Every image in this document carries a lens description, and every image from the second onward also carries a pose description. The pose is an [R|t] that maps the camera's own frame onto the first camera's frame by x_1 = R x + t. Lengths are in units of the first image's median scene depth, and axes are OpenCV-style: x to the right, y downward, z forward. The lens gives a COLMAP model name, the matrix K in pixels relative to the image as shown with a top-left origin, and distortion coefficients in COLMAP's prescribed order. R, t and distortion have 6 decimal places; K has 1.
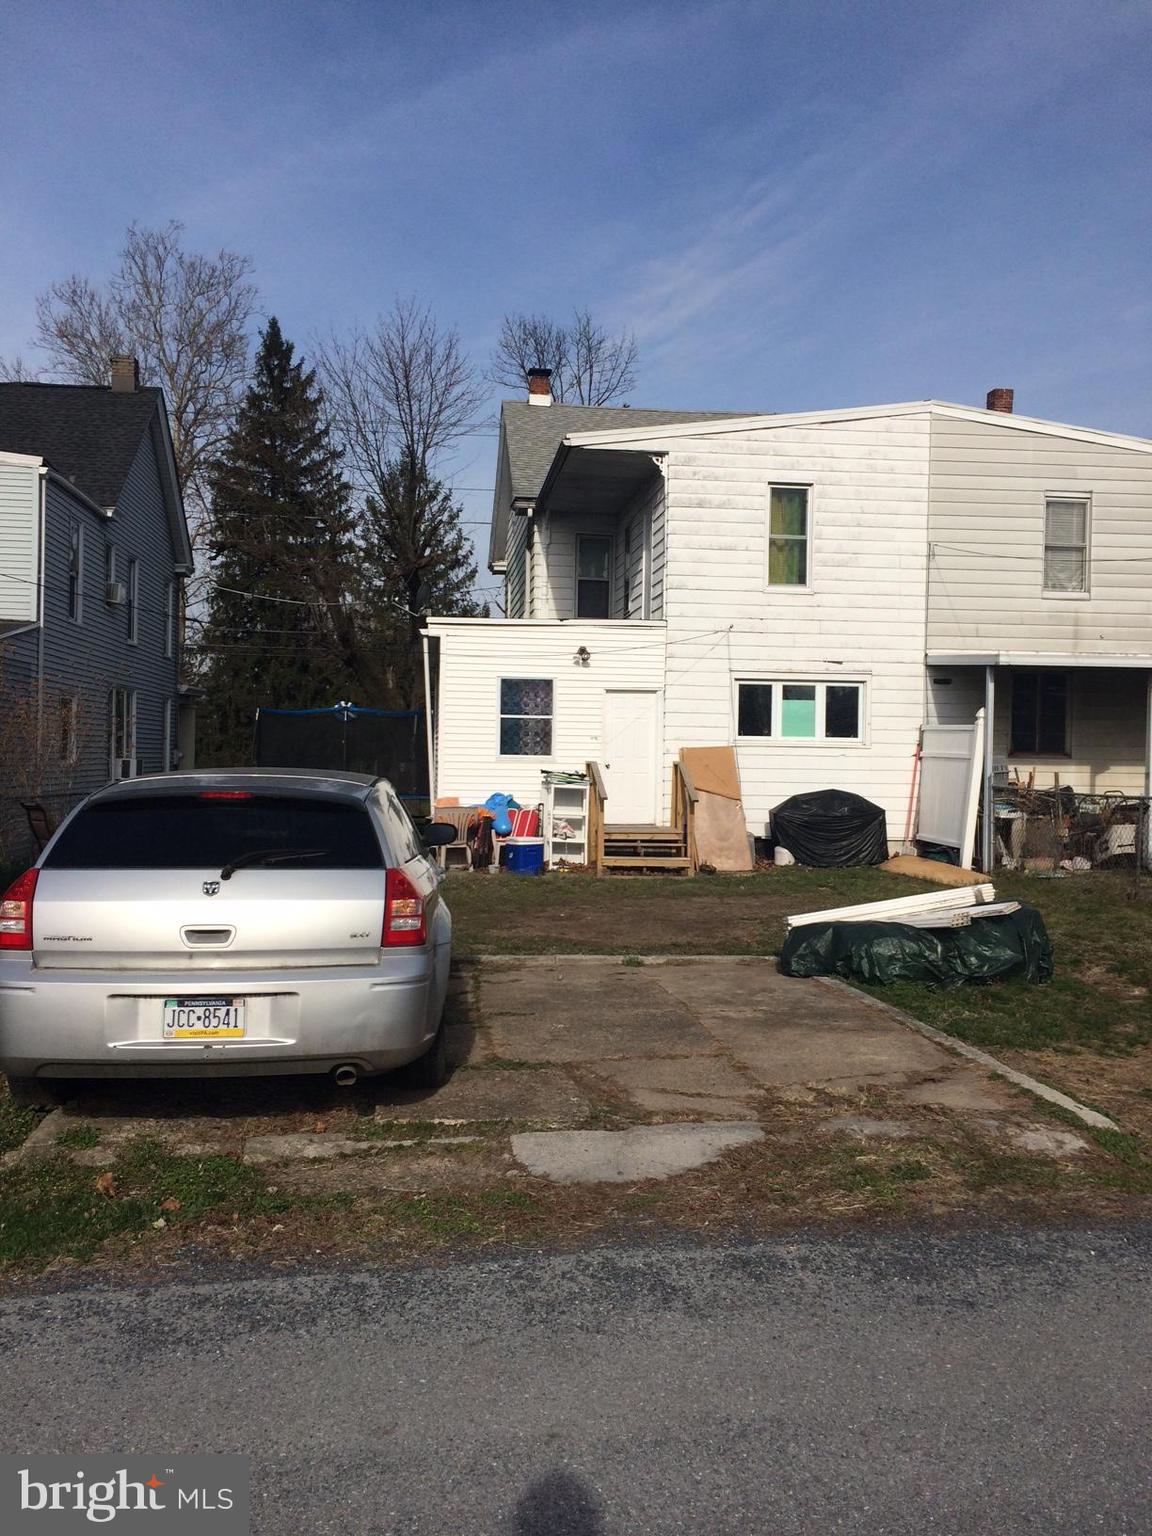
lens RADIAL K [[1317.1, 0, 571.0], [0, 1317.1, 770.2], [0, 0, 1]] dist [0.072757, -0.080027]
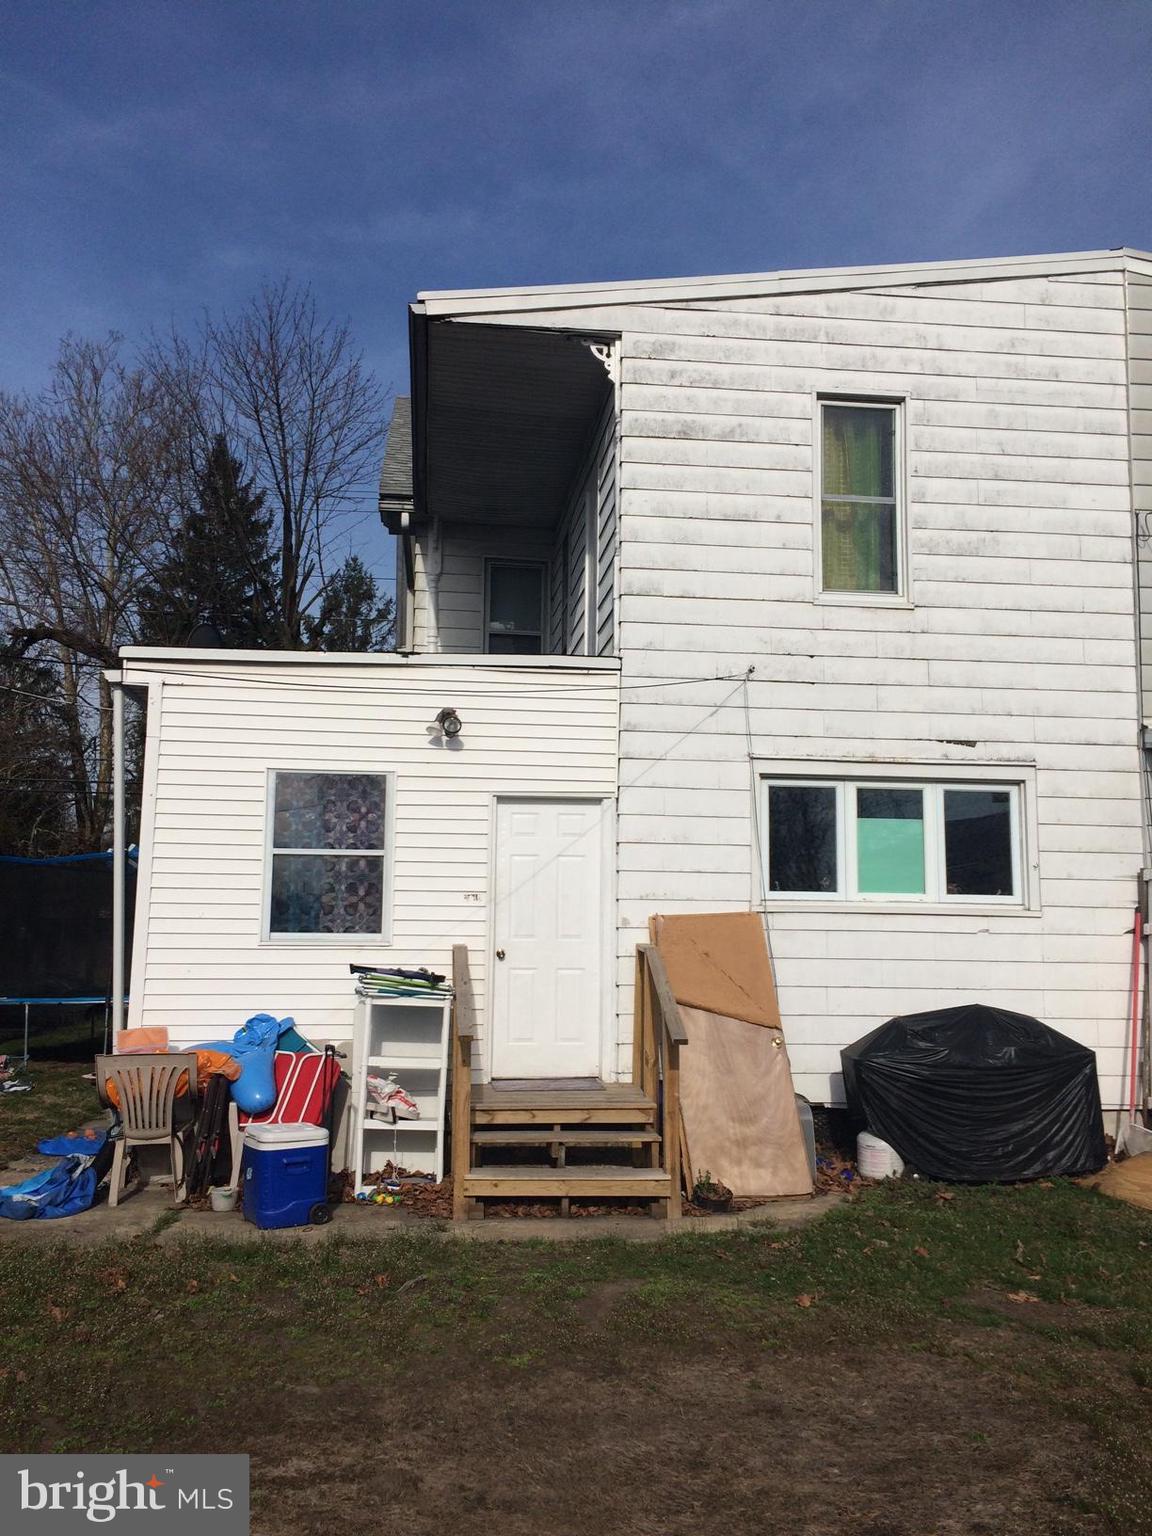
lens RADIAL K [[1317.1, 0, 573.8], [0, 1317.1, 766.5], [0, 0, 1]] dist [0.072757, -0.080027]
pose [[0.999988, -0.003851, -0.002972, 0.056140], [0.003436, 0.991653, -0.128889, -0.009102], [0.003444, 0.128877, 0.991655, 0.512515]]
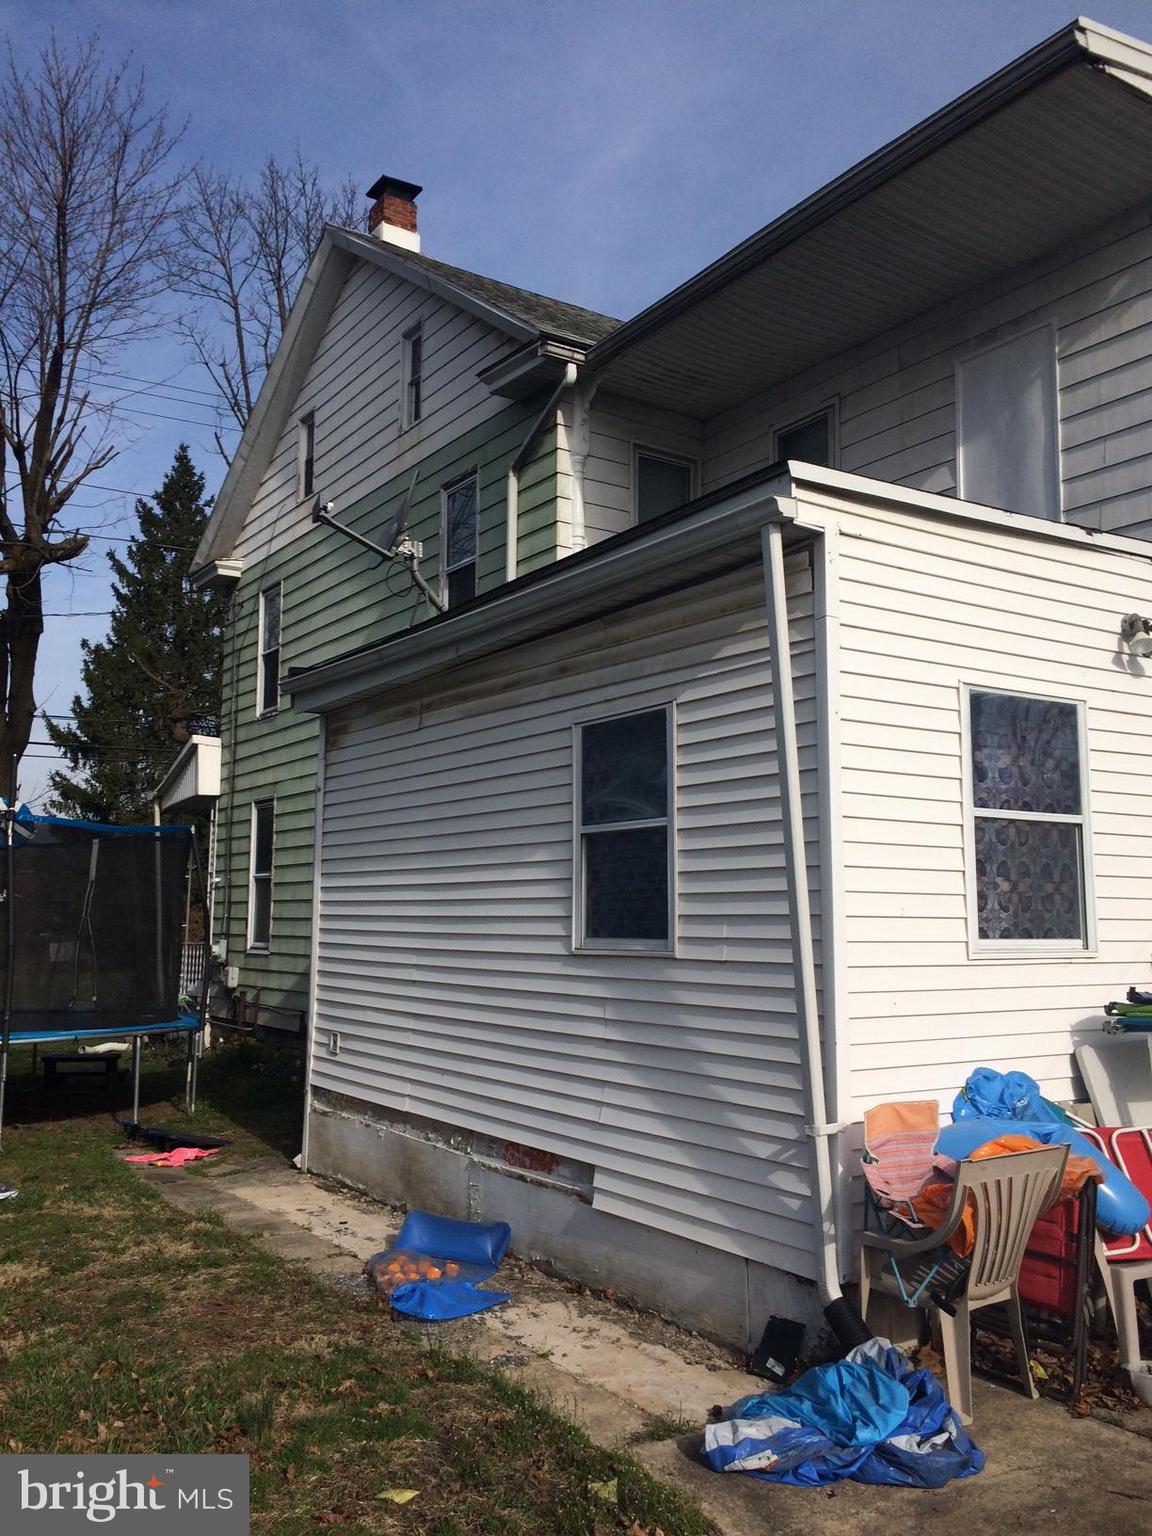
lens RADIAL K [[1317.1, 0, 573.3], [0, 1317.1, 769.8], [0, 0, 1]] dist [0.072757, -0.080027]
pose [[0.890728, 0.037663, 0.452973, -0.271683], [0.016493, 0.993227, -0.115016, -0.016567], [-0.454237, 0.109919, 0.884074, 0.756866]]
